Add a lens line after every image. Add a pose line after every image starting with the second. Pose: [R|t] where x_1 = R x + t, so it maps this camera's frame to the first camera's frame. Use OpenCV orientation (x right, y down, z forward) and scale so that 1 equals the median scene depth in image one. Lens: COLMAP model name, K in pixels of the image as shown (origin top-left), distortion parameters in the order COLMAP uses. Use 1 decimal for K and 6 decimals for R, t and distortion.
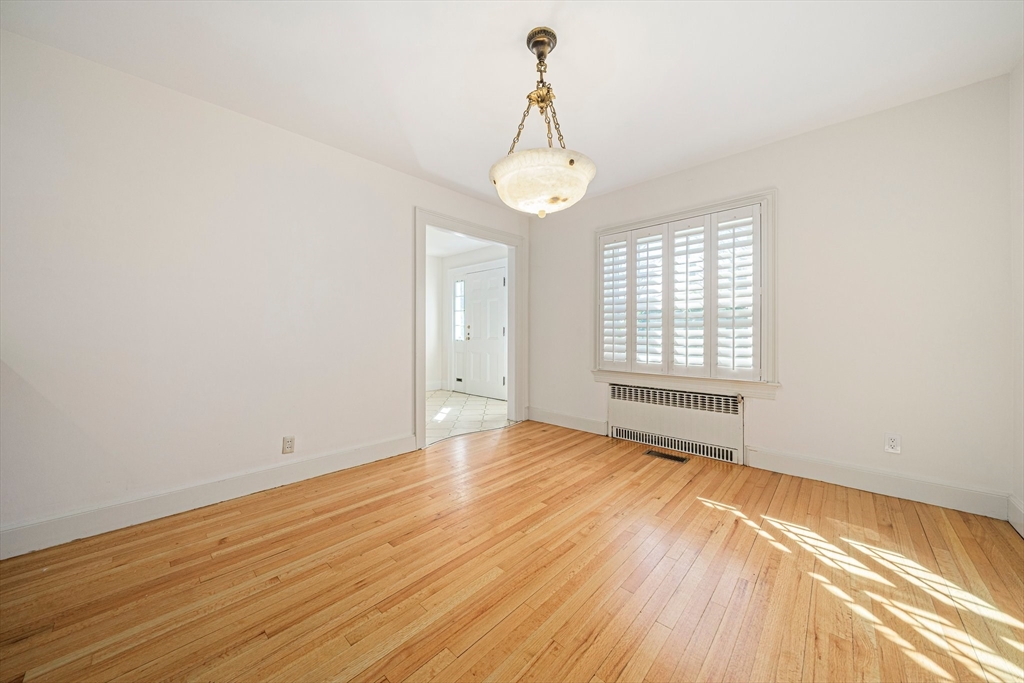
lens RADIAL K [[354.1, 0, 509.1], [0, 354.1, 335.9], [0, 0, 1]] dist [-0.002496, -0.000221]
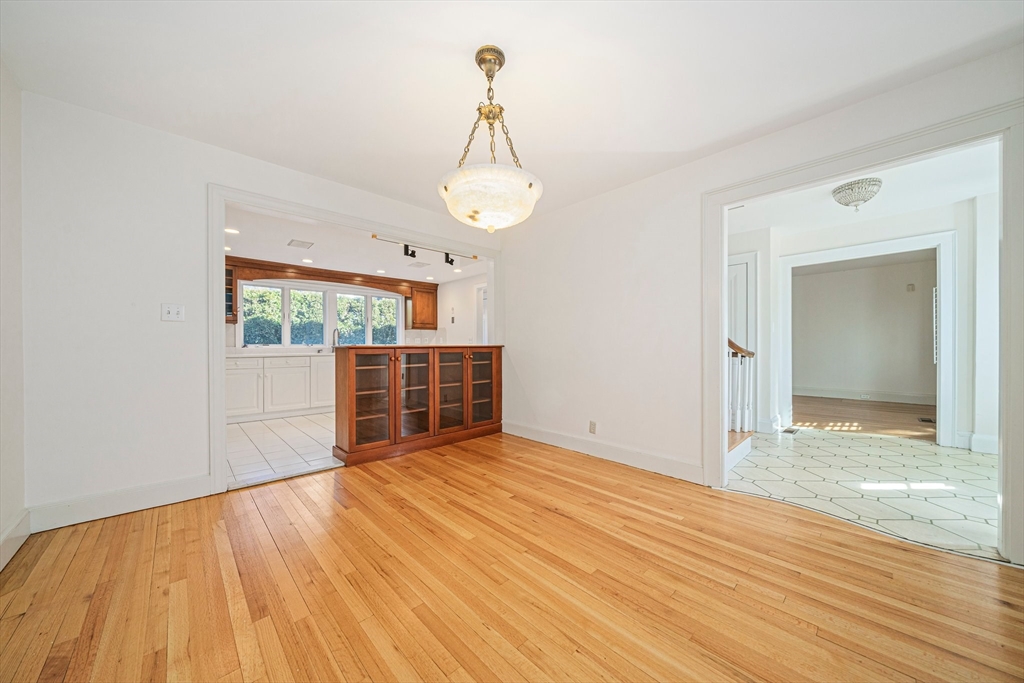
lens RADIAL K [[354.1, 0, 514.8], [0, 354.1, 347.6], [0, 0, 1]] dist [-0.002496, -0.000221]
pose [[-0.046685, 0.004999, -0.998897, 0.804095], [-0.001644, 0.999986, 0.005081, -0.006614], [0.998908, 0.001880, -0.046676, 0.810731]]
